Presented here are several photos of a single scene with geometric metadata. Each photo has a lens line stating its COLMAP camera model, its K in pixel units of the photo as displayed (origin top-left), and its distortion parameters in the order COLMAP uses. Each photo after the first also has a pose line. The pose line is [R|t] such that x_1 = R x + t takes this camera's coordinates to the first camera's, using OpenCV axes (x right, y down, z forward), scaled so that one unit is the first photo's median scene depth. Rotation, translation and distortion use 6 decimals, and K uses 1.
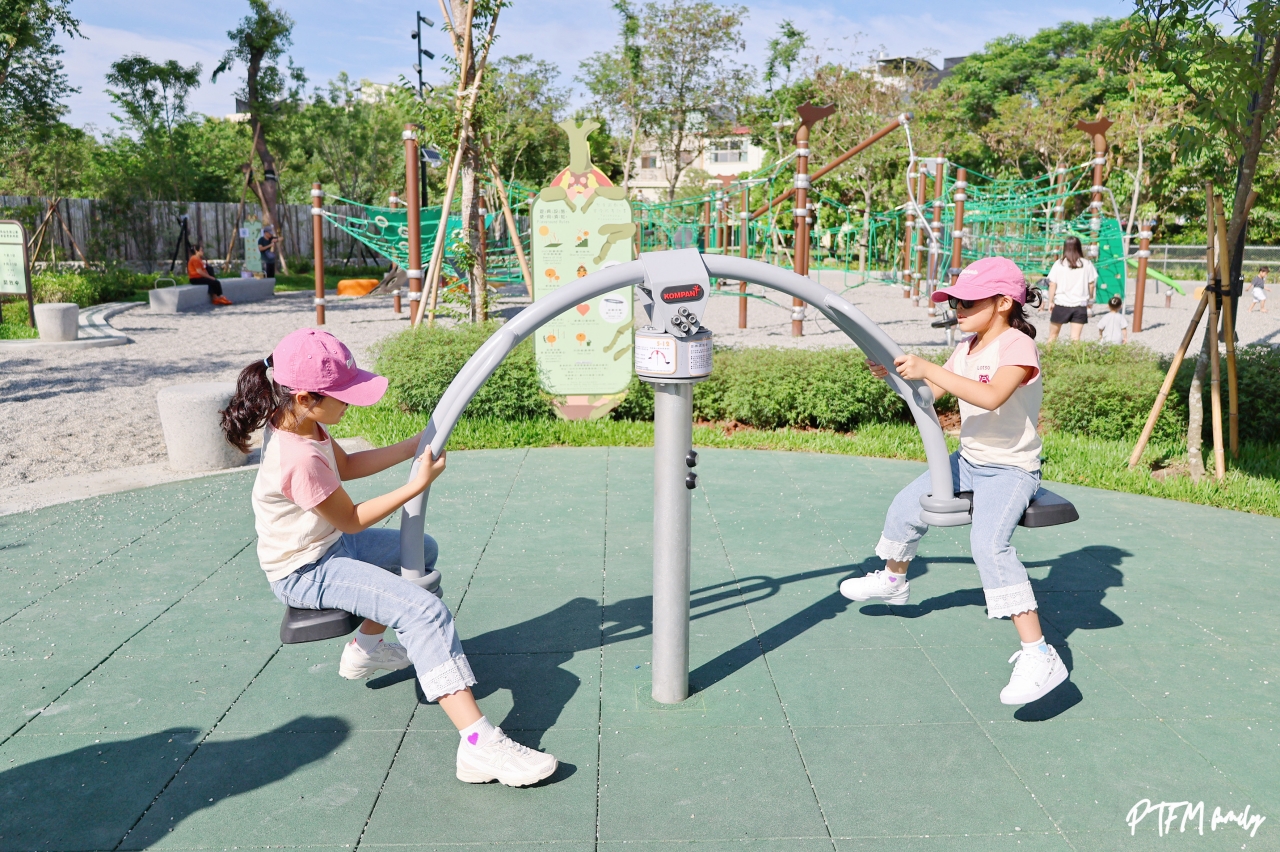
lens RADIAL K [[987.6, 0, 619.3], [0, 987.6, 423.4], [0, 0, 1]] dist [-0.016129, 0.000047]
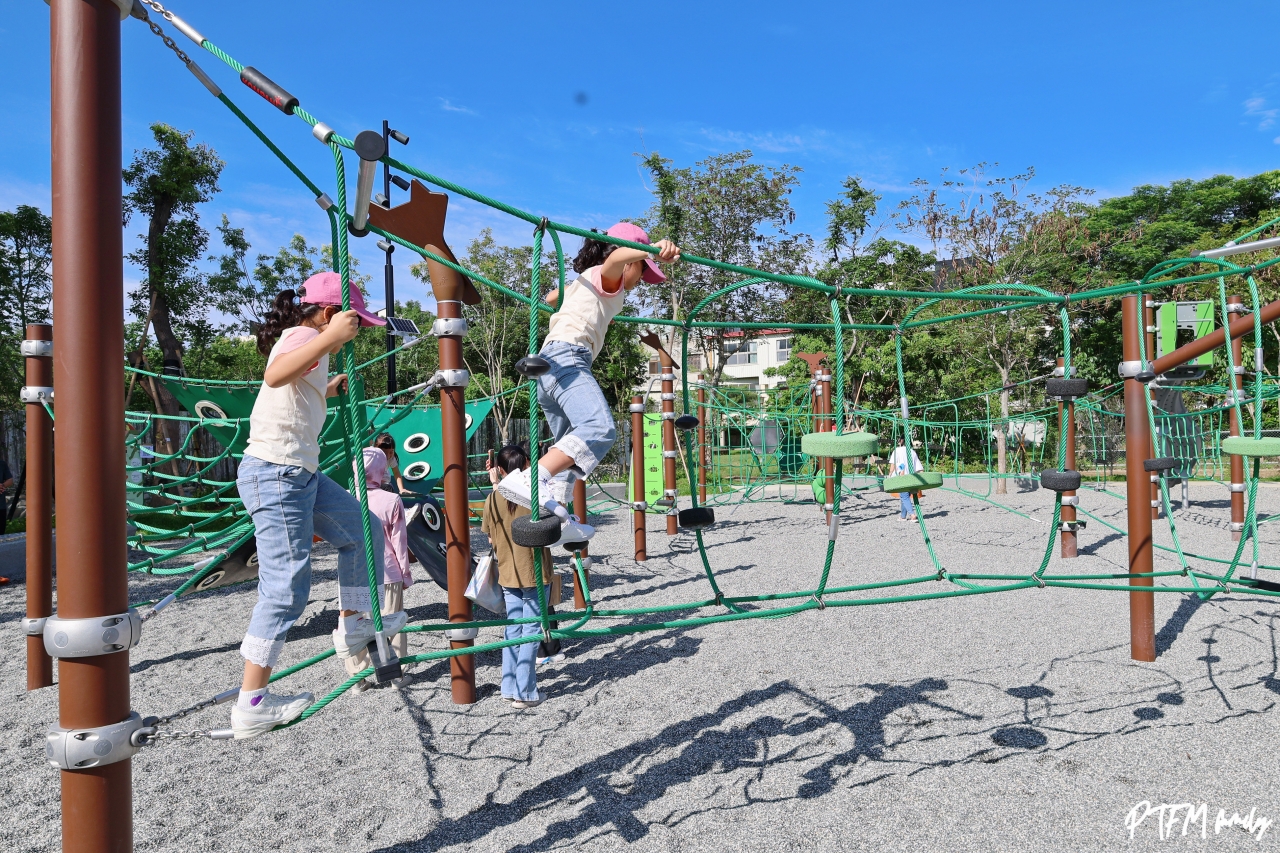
lens RADIAL K [[886.1, 0, 640.0], [0, 886.1, 426.5], [0, 0, 1]] dist [-0.008760, -0.001861]
pose [[0.999082, -0.031070, 0.029485, -0.038799], [0.036393, 0.978755, -0.201776, -0.060832], [-0.022589, 0.202664, 0.978988, 0.323398]]
